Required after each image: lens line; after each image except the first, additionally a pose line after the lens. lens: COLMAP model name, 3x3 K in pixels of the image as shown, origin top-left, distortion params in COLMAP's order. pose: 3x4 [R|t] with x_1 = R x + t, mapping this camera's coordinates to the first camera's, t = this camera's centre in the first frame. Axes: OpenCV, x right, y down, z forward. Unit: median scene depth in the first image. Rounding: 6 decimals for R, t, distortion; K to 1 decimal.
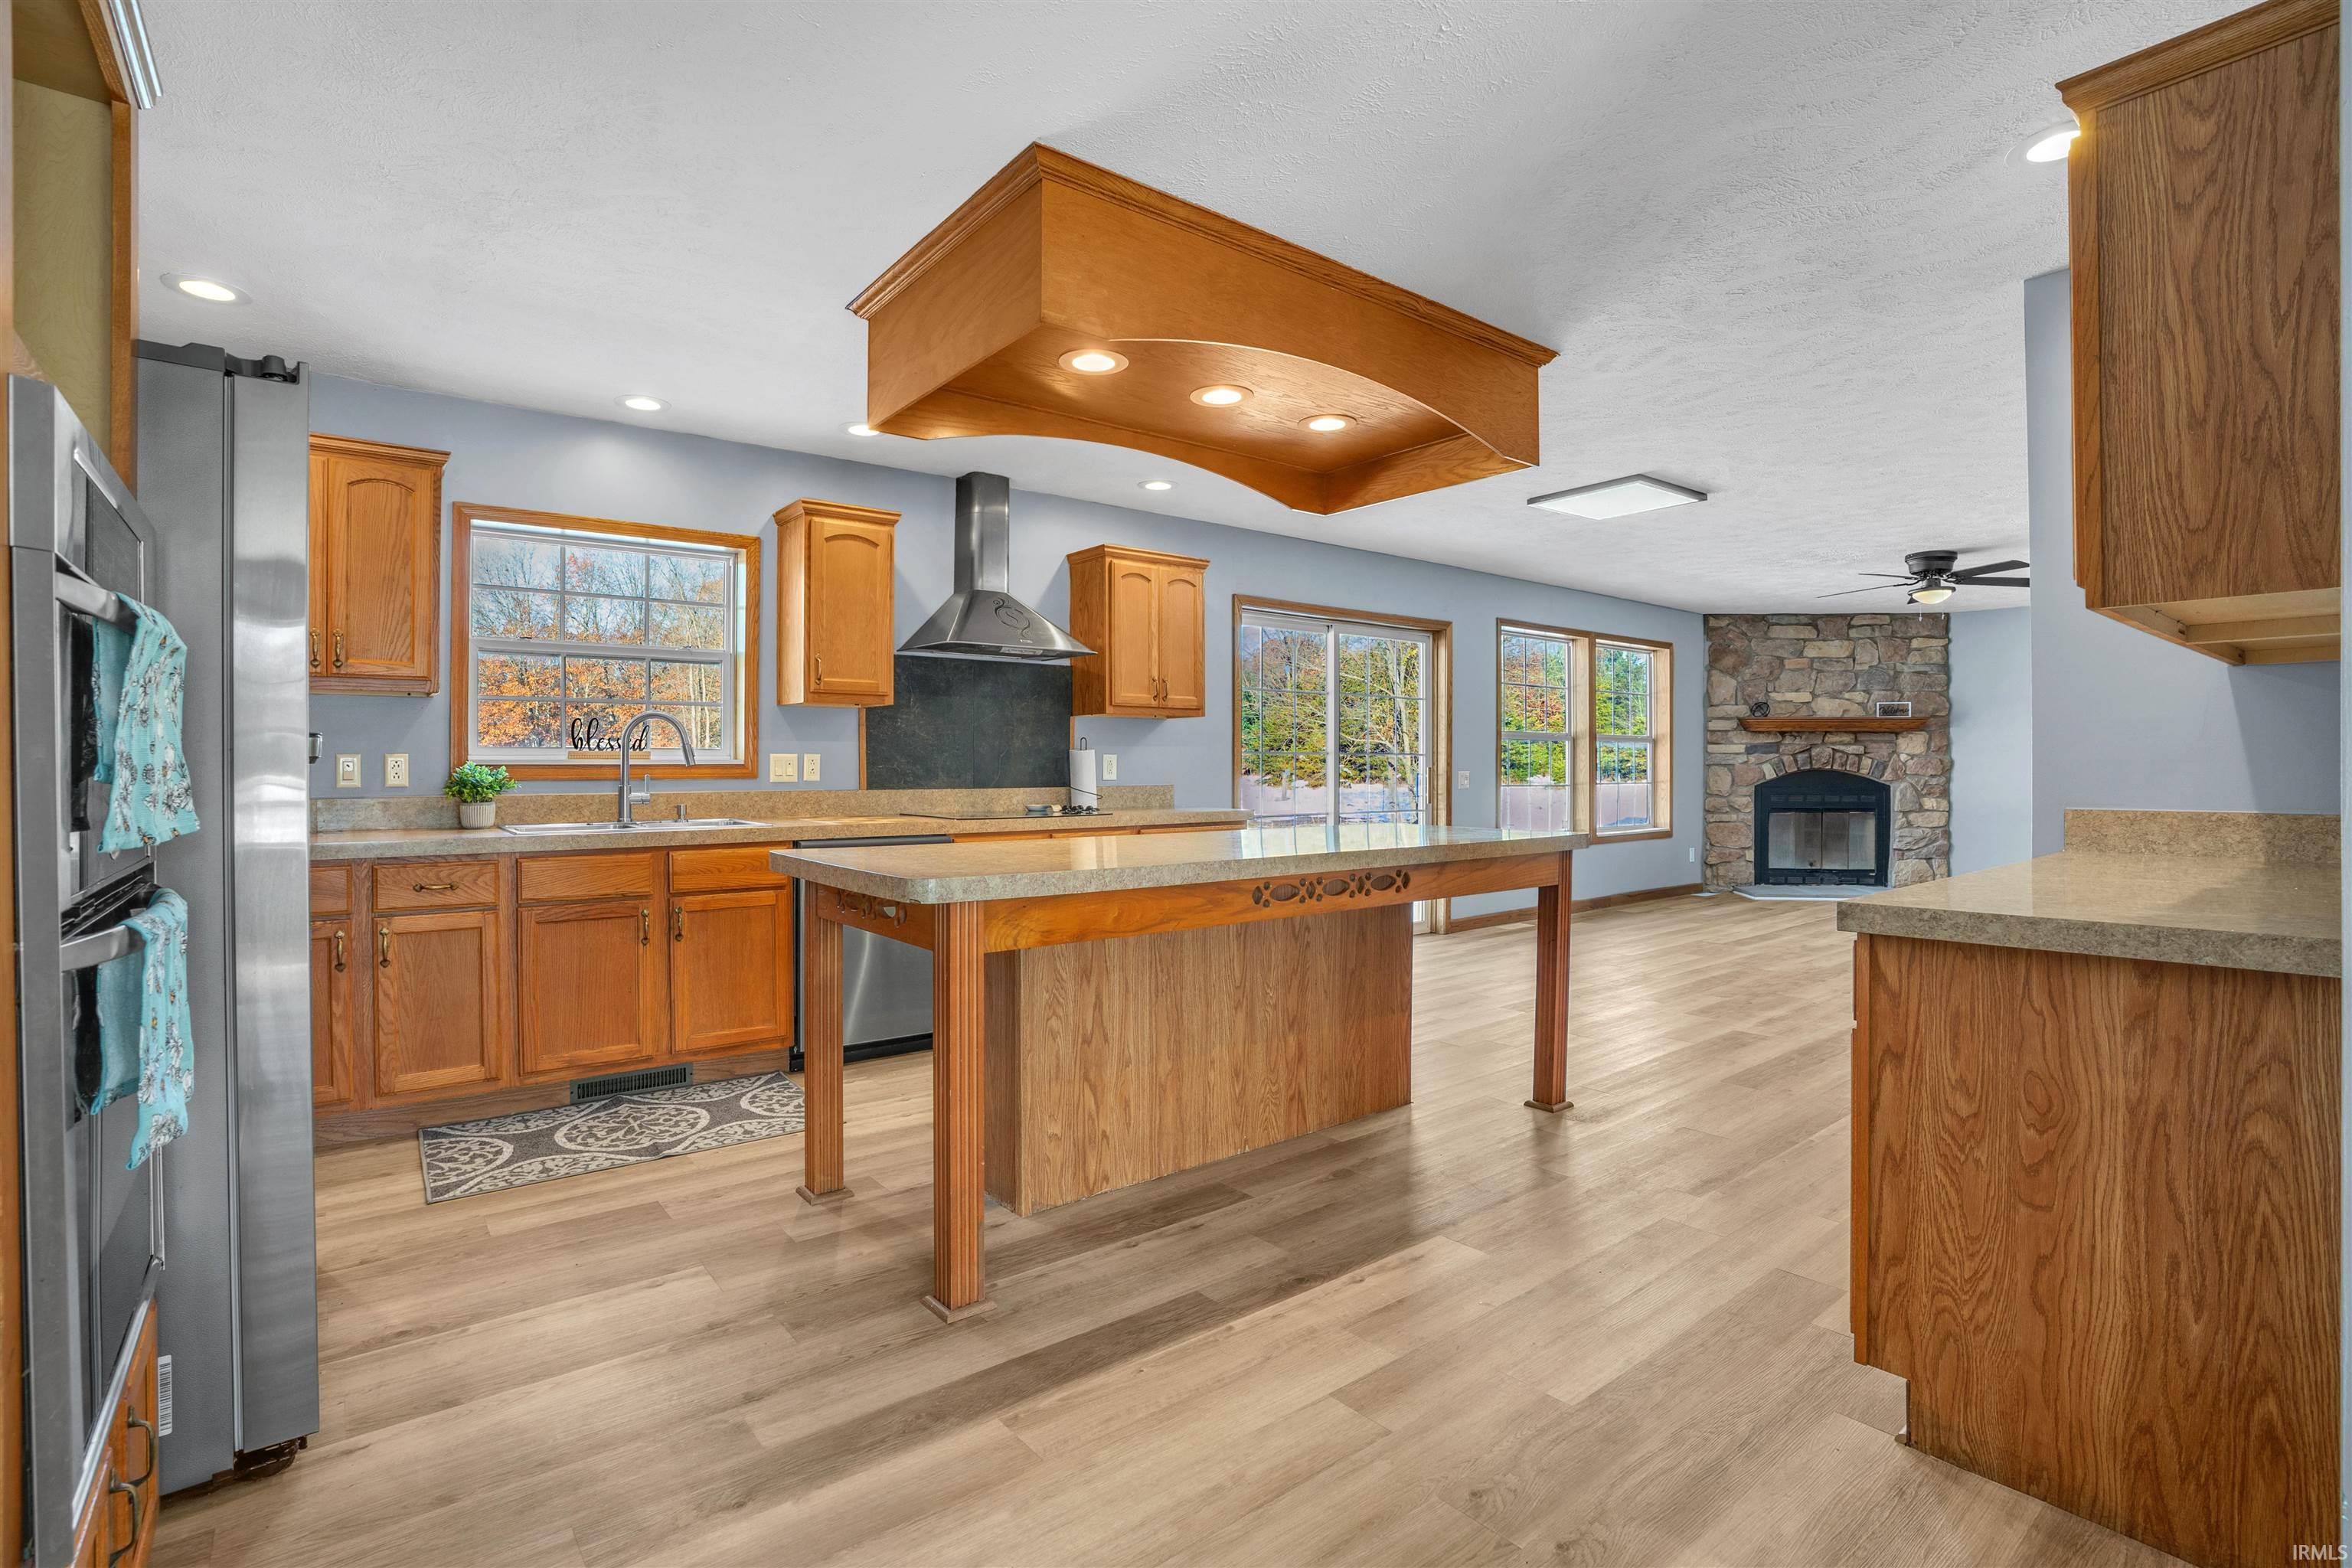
lens RADIAL K [[1136.9, 0, 1179.1], [0, 1136.9, 766.7], [0, 0, 1]] dist [-0.050667, 0.000178]
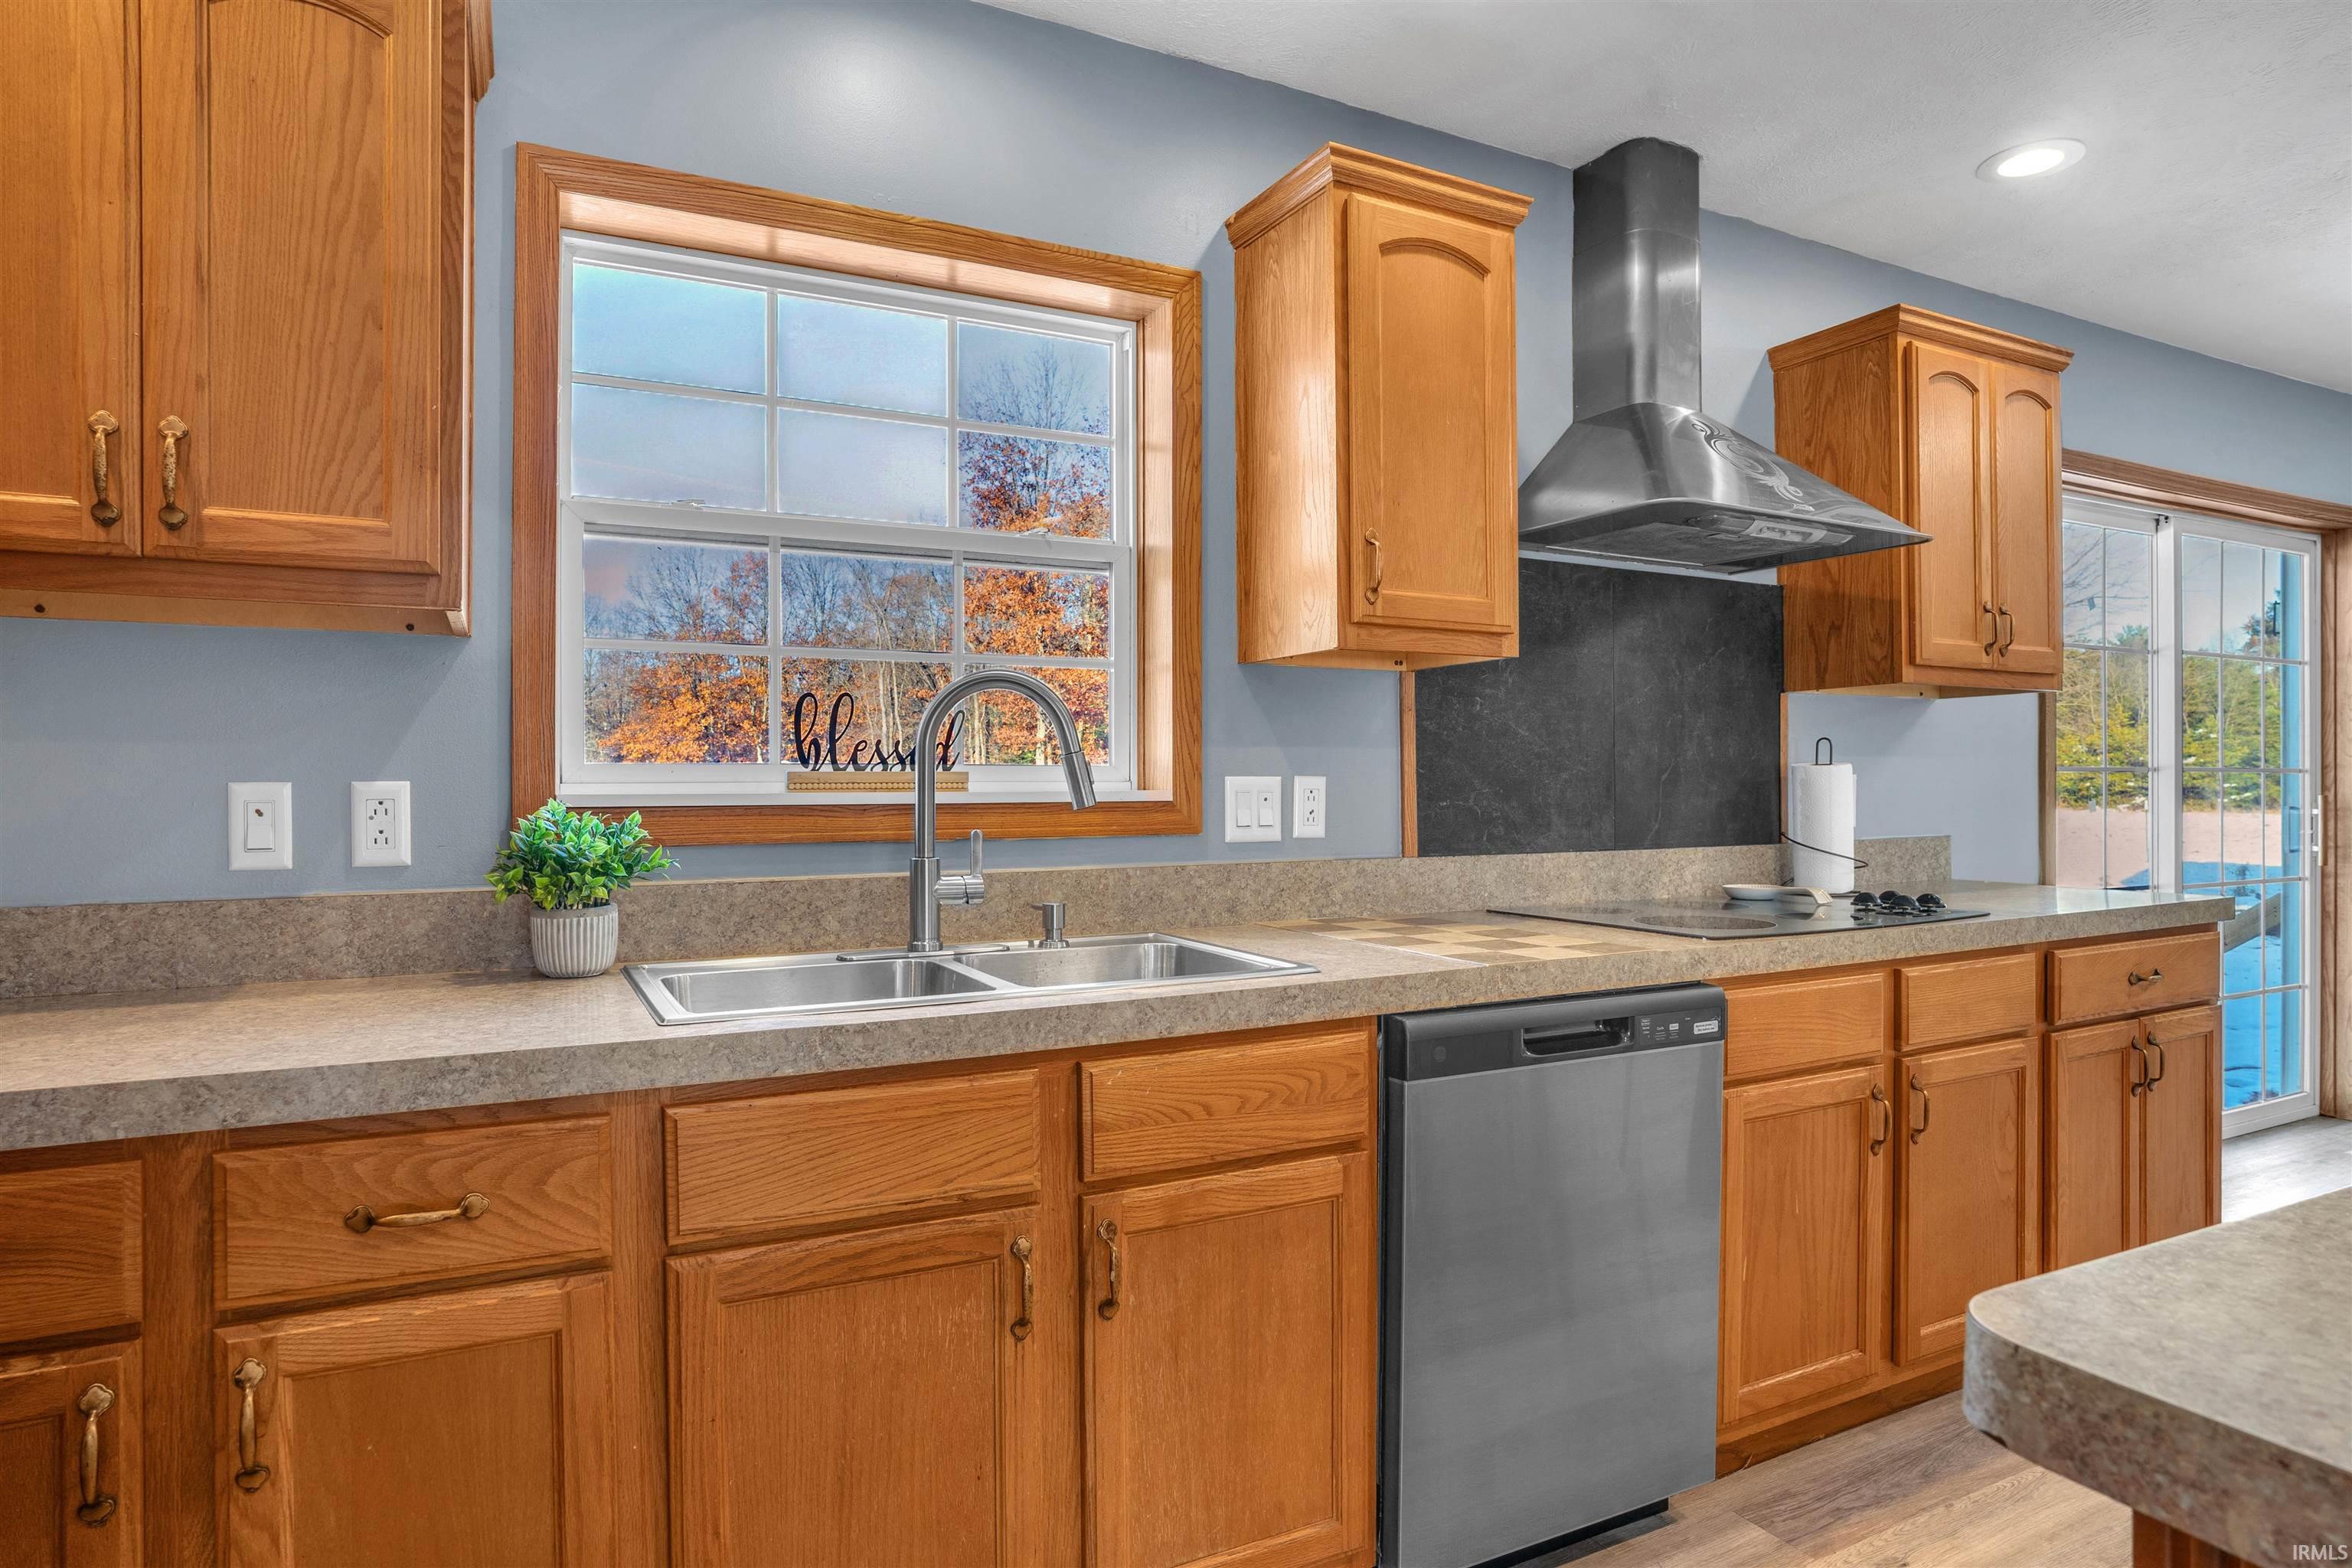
lens RADIAL K [[1371.1, 0, 1176.0], [0, 1371.1, 784.0], [0, 0, 1]] dist [-0.031455, 0.000324]
pose [[0.981286, -0.004175, -0.192508, -0.280535], [0.003486, 0.999986, -0.003921, -0.006581], [0.192522, 0.003176, 0.981288, 0.484454]]
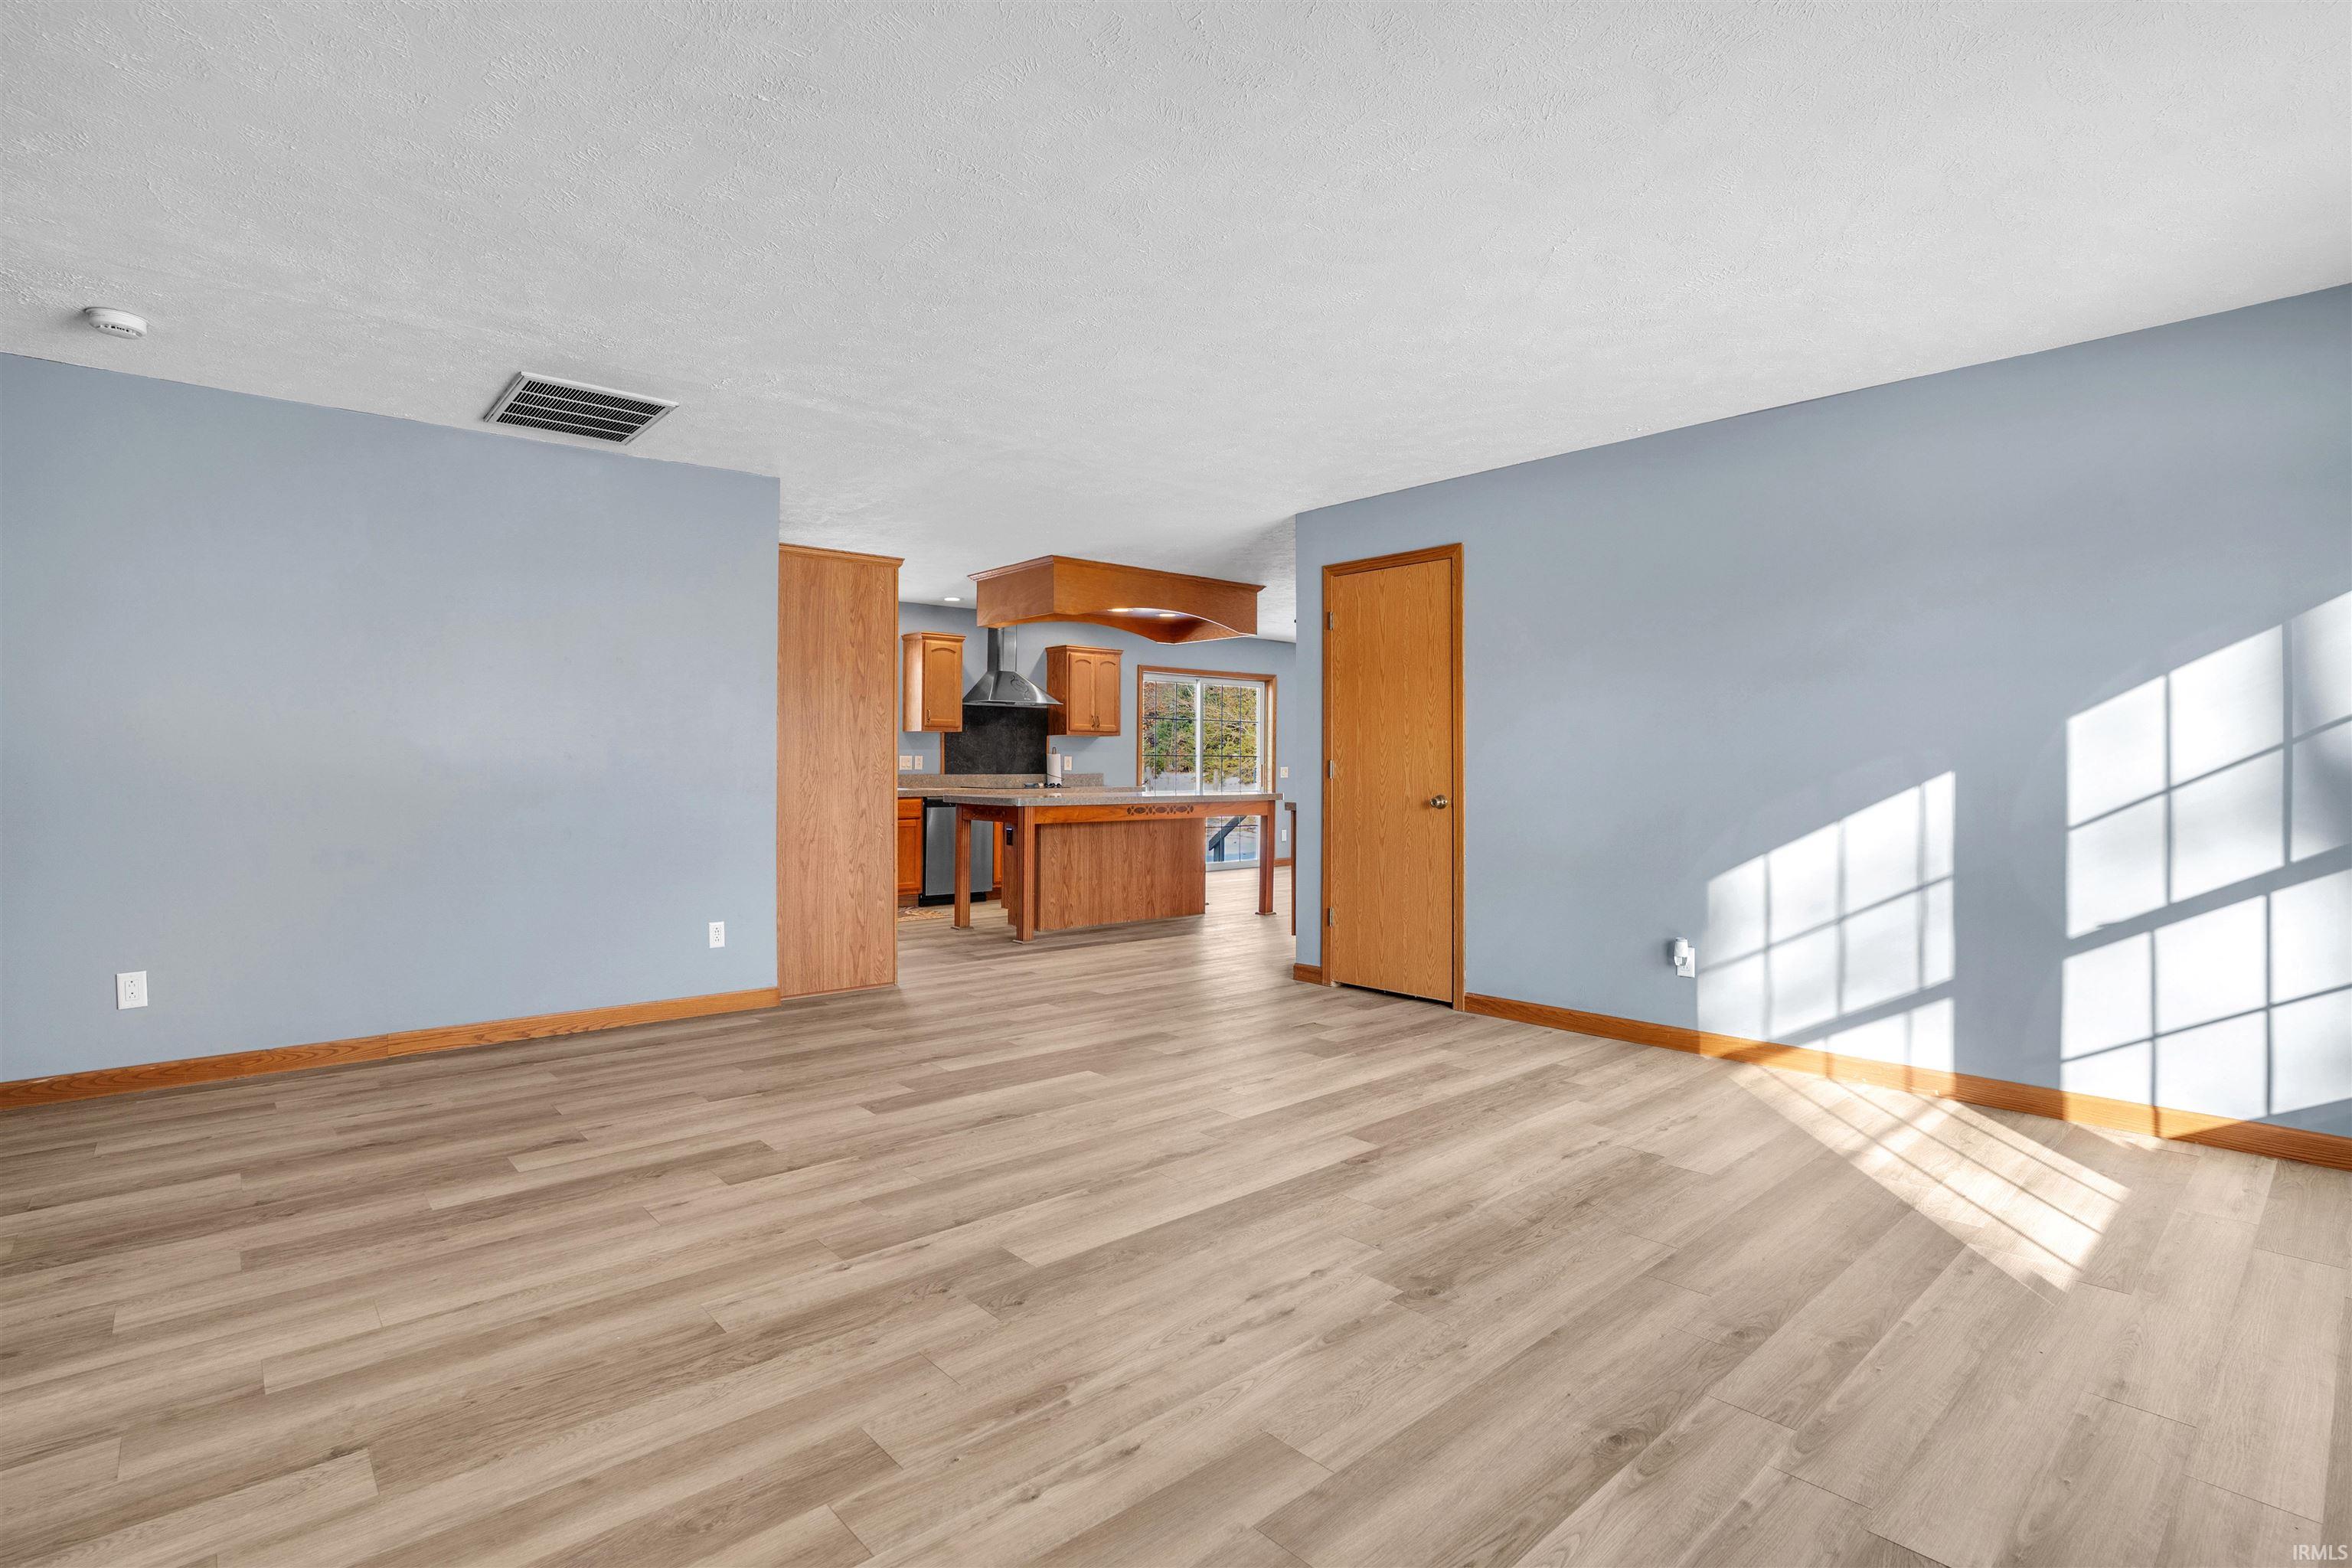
lens RADIAL K [[1136.9, 0, 1179.1], [0, 1136.9, 766.7], [0, 0, 1]] dist [-0.050667, 0.000178]
pose [[0.998671, 0.003934, 0.051386, 0.029355], [-0.004107, 0.999986, 0.003253, -0.000626], [-0.051372, -0.003459, 0.998674, -1.035080]]
